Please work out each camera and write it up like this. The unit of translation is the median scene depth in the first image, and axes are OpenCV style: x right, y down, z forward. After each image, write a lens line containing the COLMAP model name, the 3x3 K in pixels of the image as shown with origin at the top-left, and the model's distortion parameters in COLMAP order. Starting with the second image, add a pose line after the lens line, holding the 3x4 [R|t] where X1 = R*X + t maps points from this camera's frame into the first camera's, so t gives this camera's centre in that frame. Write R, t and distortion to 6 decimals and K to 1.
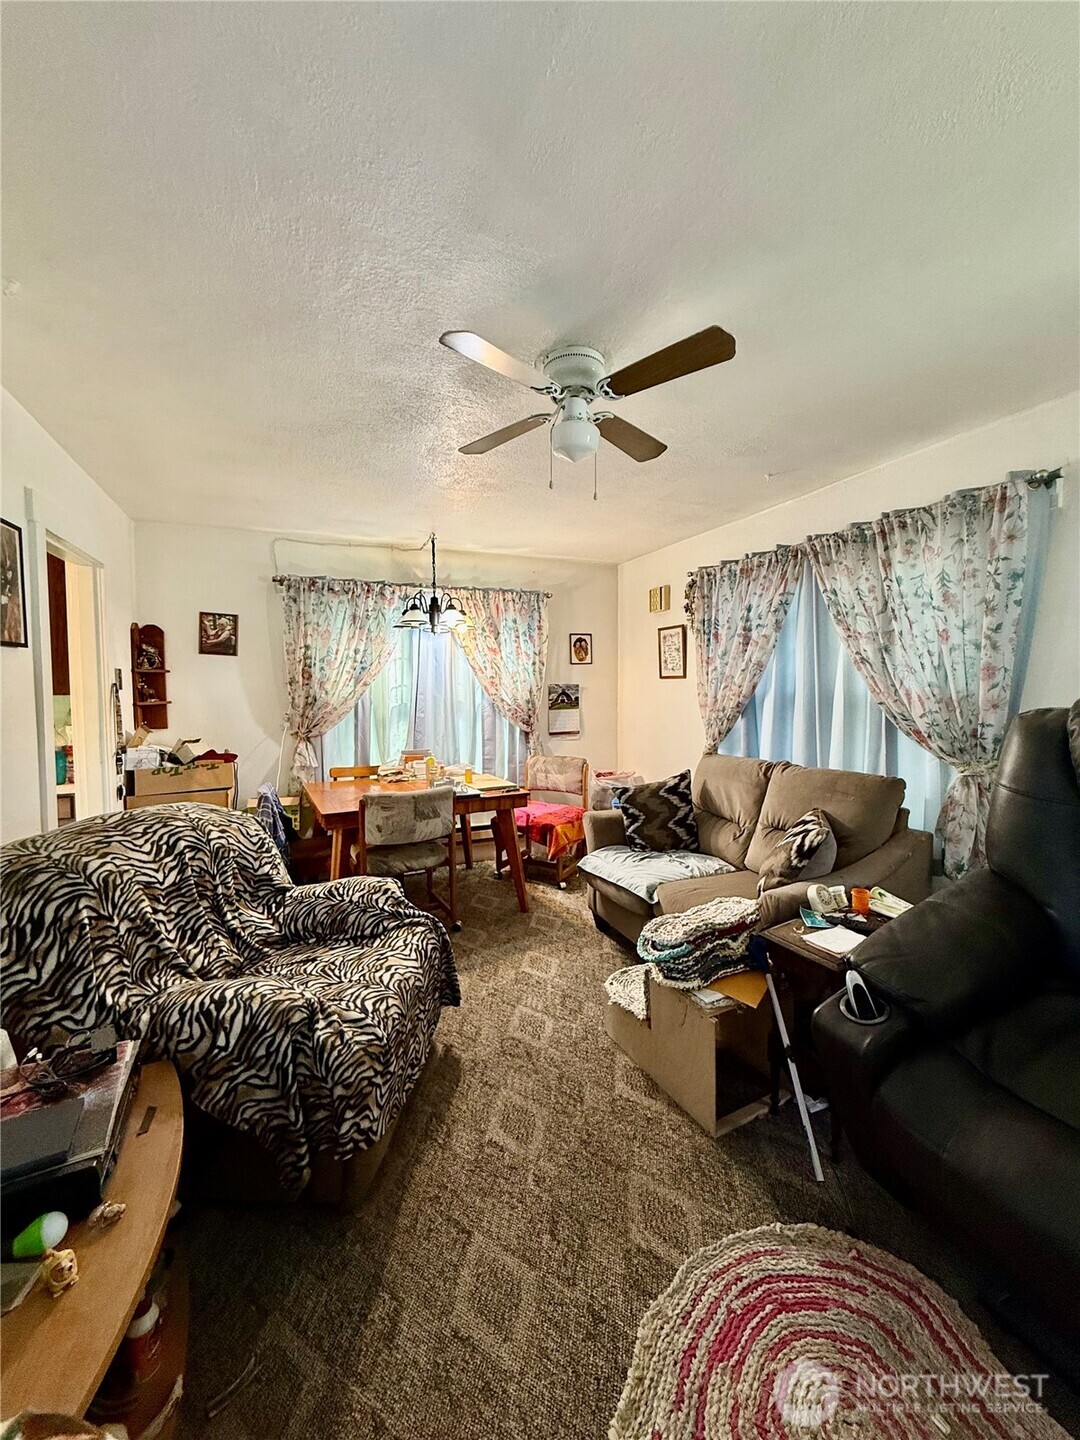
lens RADIAL K [[574.7, 0, 539.9], [0, 574.7, 718.8], [0, 0, 1]] dist [-0.000020, 0.000194]
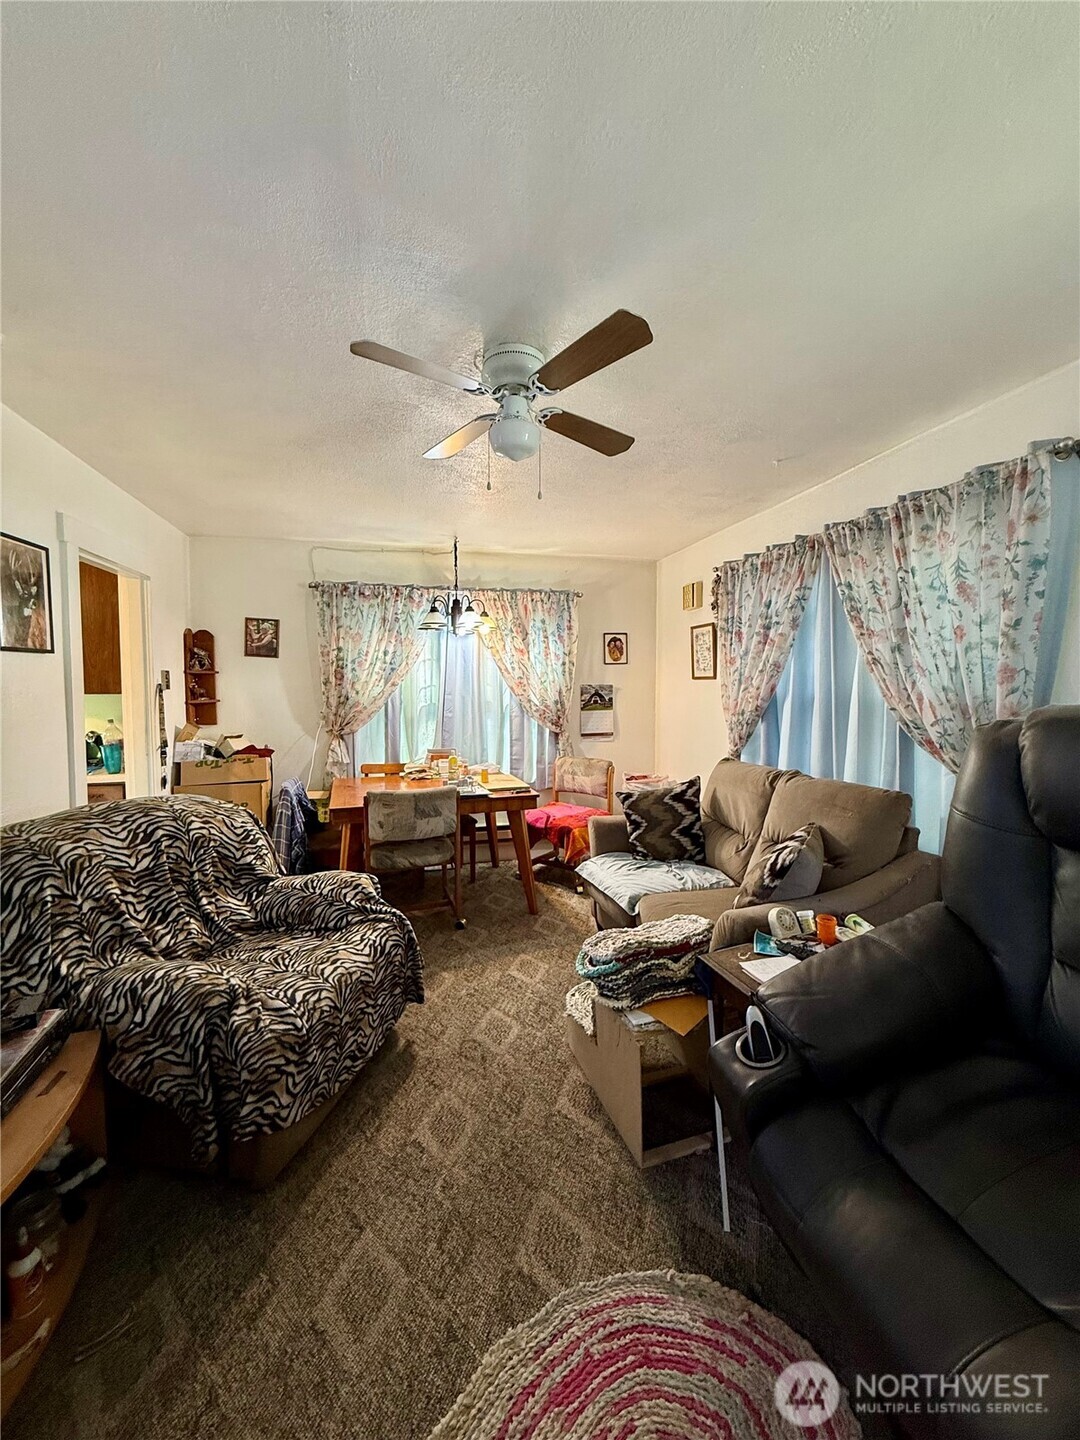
lens RADIAL K [[574.7, 0, 540.1], [0, 574.7, 718.2], [0, 0, 1]] dist [-0.000020, 0.000194]
pose [[0.987005, 0.012214, -0.160222, 0.231601], [-0.011918, 0.999925, 0.002808, -0.010201], [0.160245, -0.000862, 0.987077, 0.032830]]
